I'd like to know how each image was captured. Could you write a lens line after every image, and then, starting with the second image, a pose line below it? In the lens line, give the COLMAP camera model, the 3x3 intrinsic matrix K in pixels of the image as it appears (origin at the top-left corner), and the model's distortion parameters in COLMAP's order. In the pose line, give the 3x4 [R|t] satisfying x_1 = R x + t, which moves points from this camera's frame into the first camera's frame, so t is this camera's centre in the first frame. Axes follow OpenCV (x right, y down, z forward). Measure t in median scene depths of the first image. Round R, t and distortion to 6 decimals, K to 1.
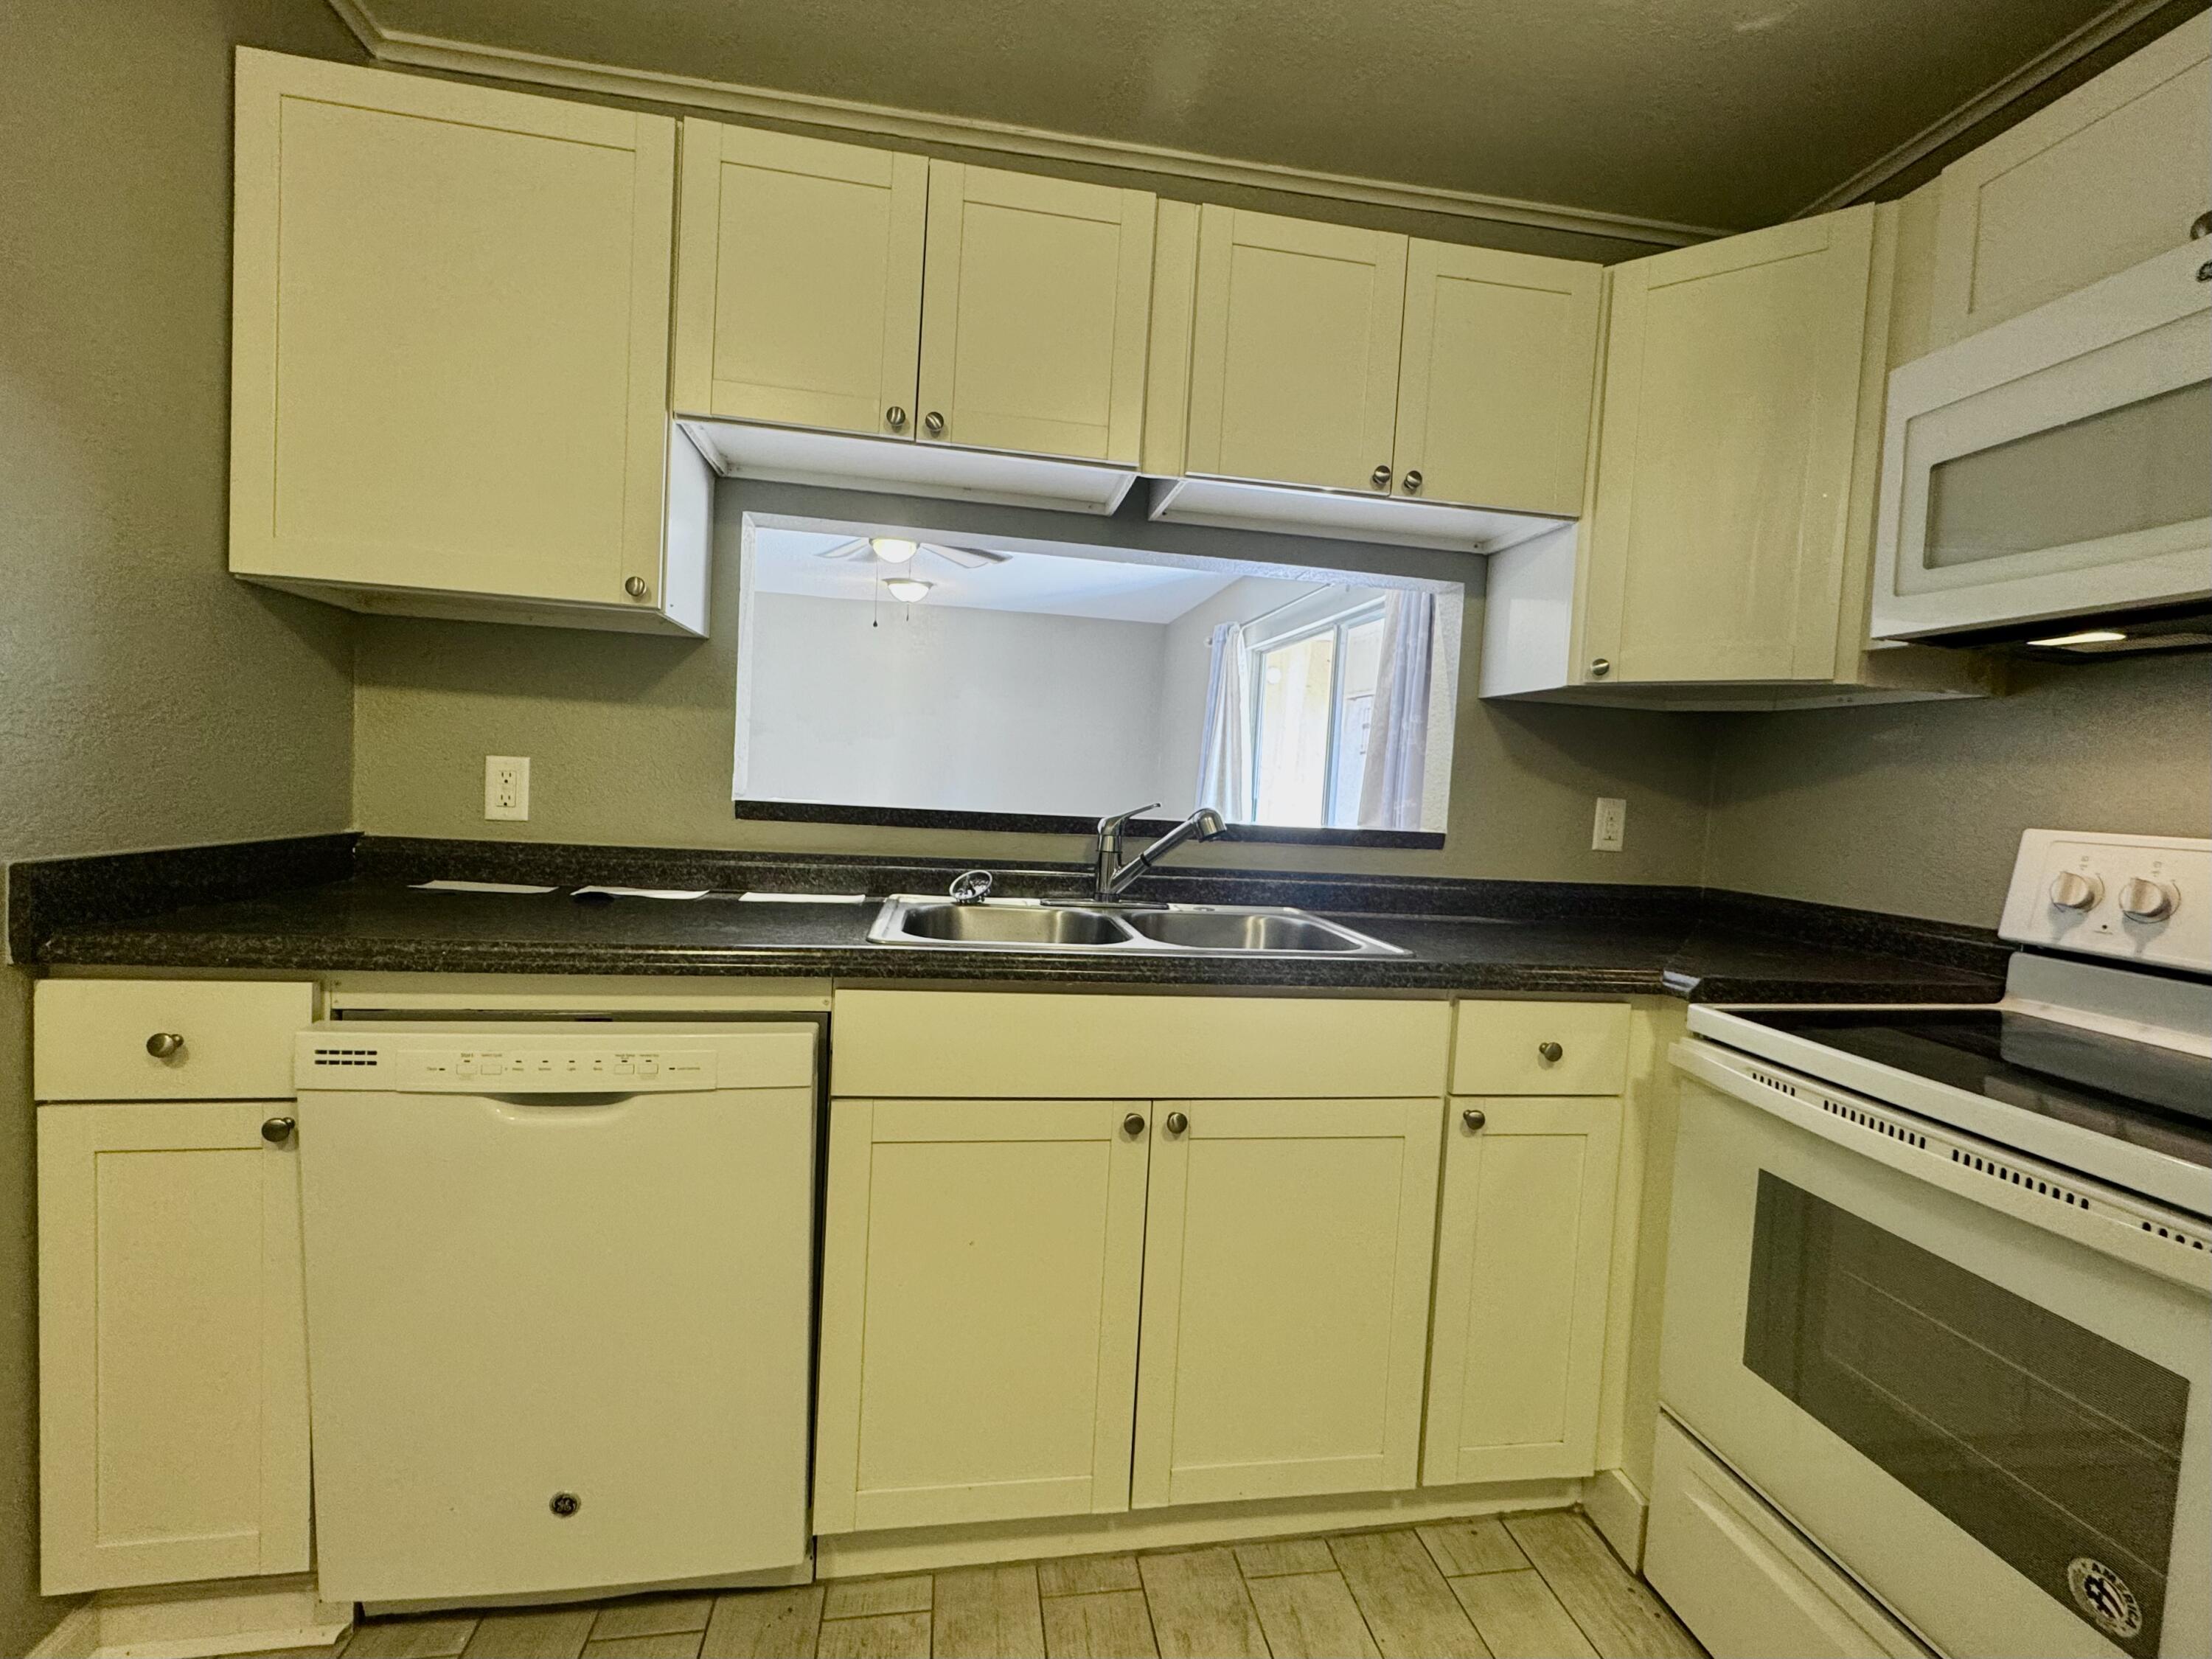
lens RADIAL K [[954.5, 0, 1106.0], [0, 954.5, 829.5], [0, 0, 1]] dist [-0.003698, -0.000083]
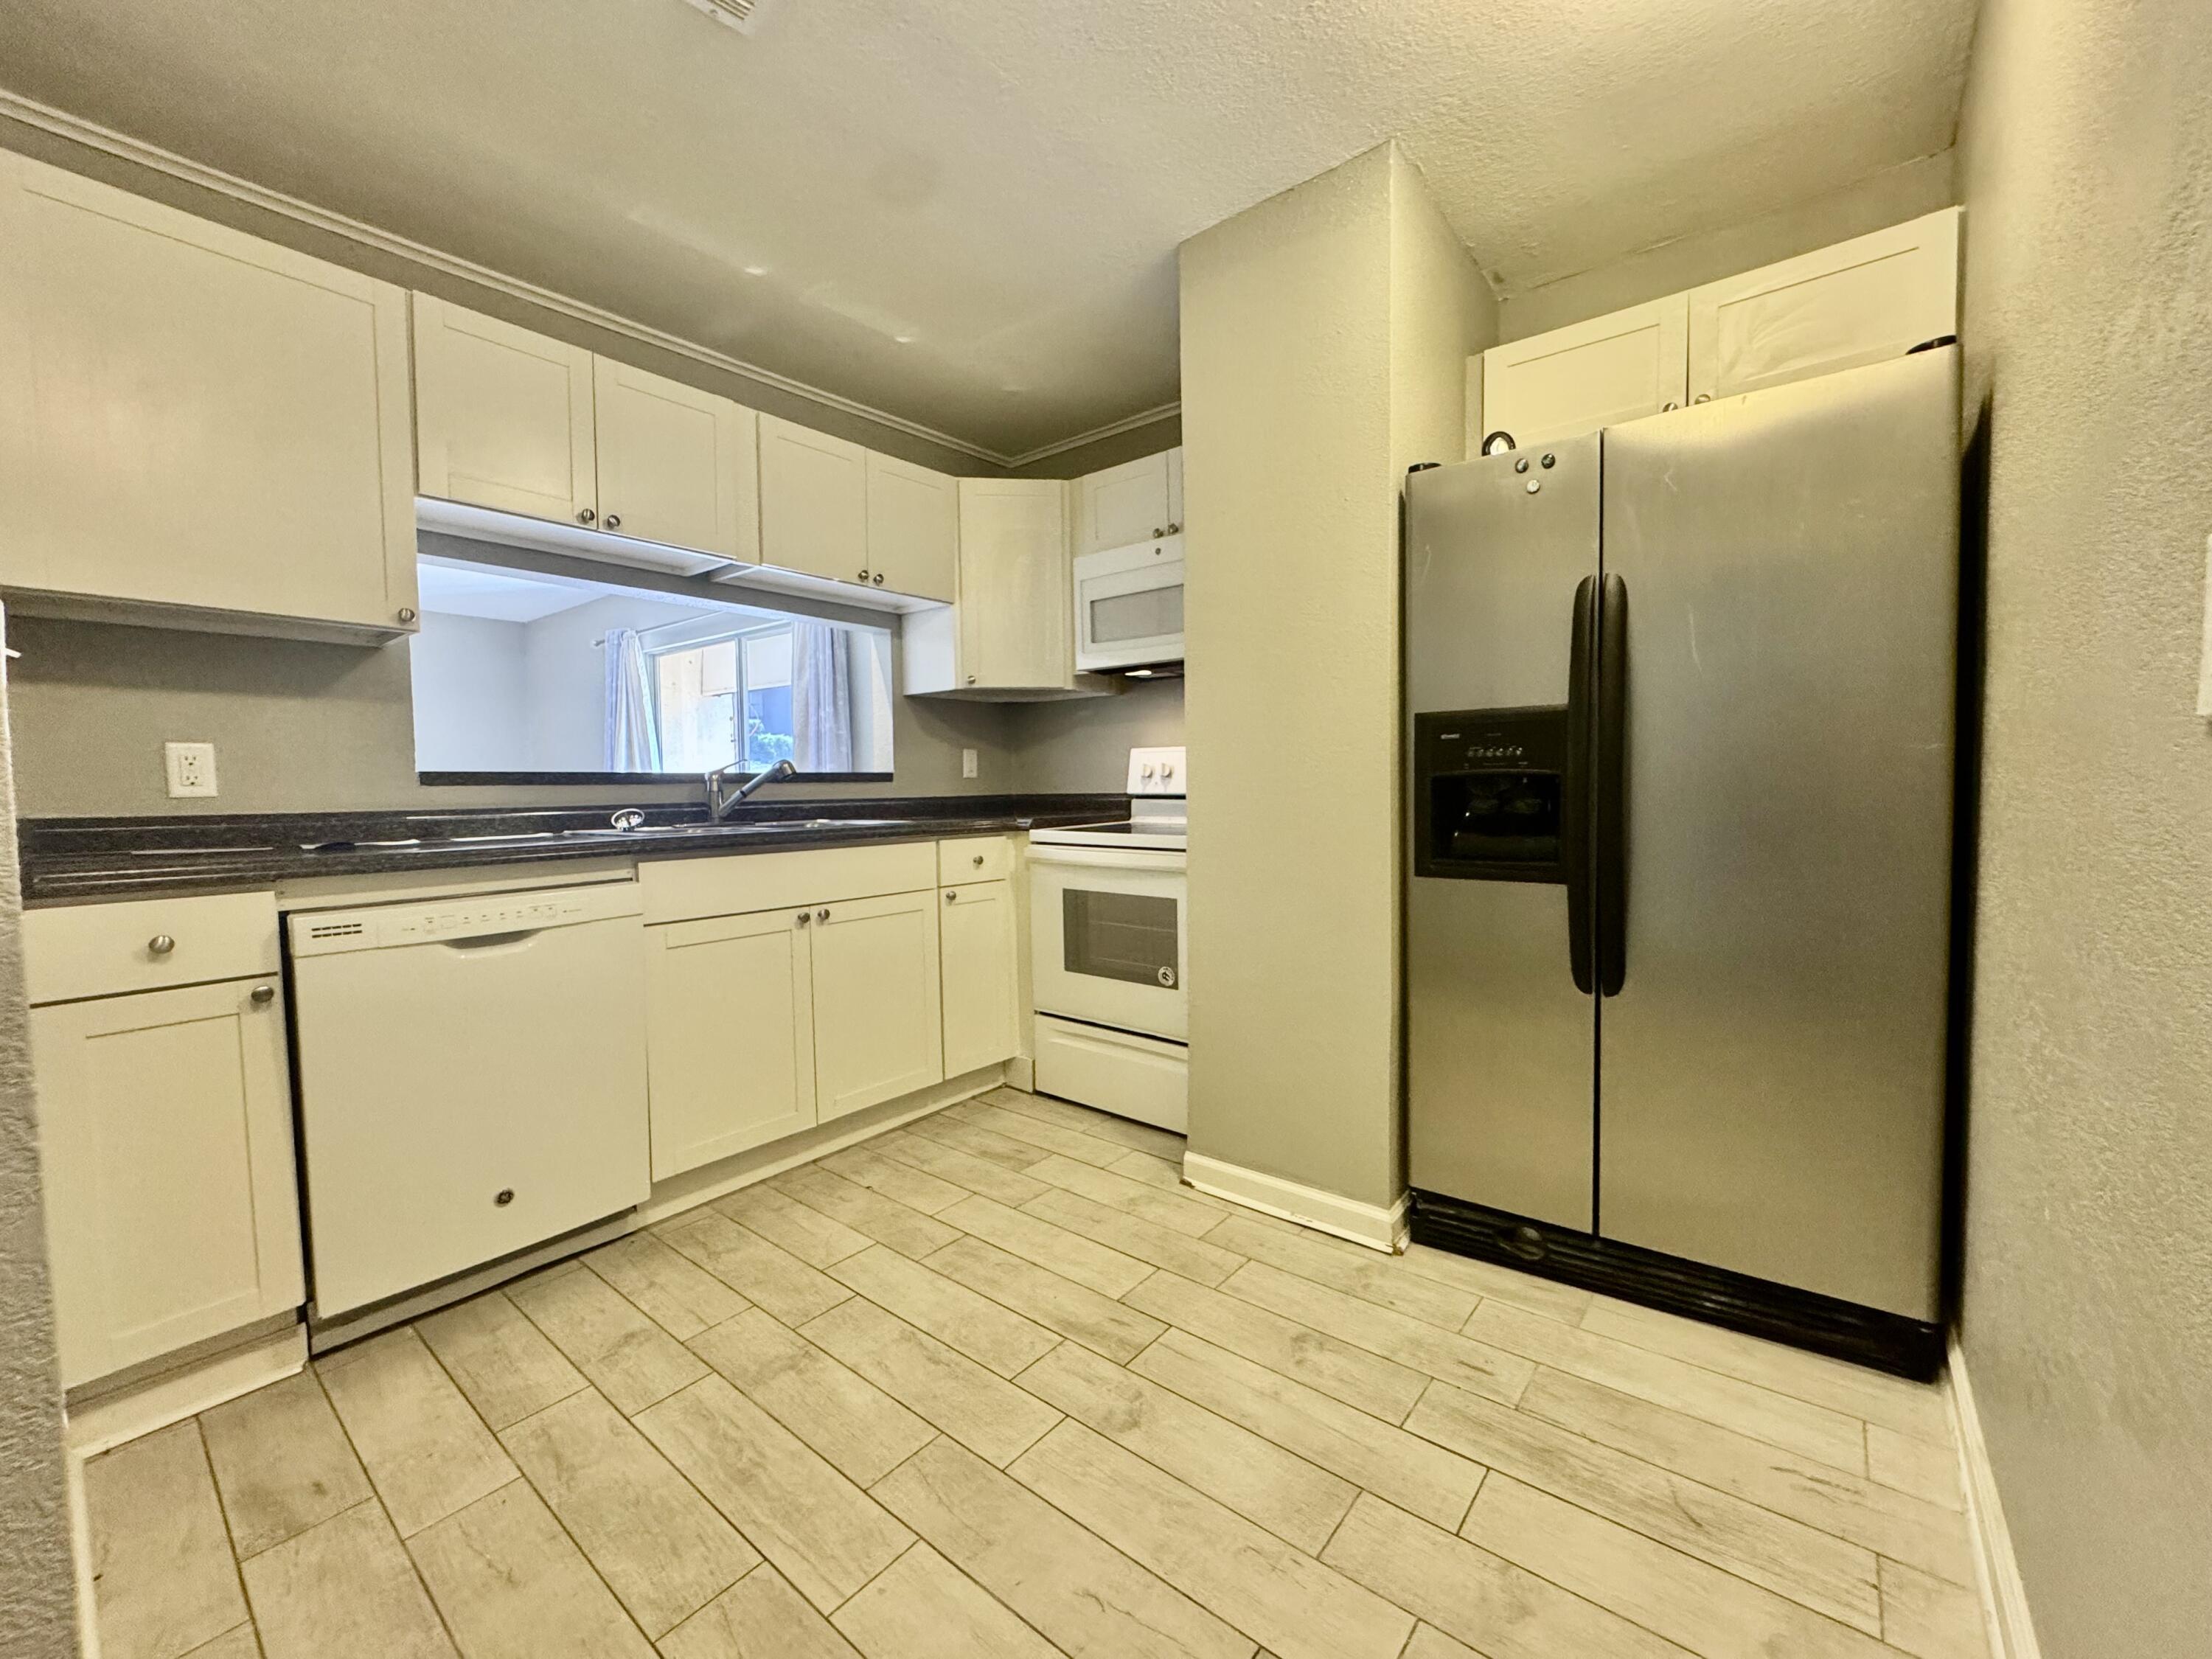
lens RADIAL K [[883.3, 0, 1106.0], [0, 883.3, 829.5], [0, 0, 1]] dist [-0.001999, 0.000097]
pose [[0.744635, -0.097792, 0.660269, -0.589075], [0.088083, 0.994955, 0.048024, 0.088259], [-0.661634, 0.022398, 0.749492, -0.640657]]
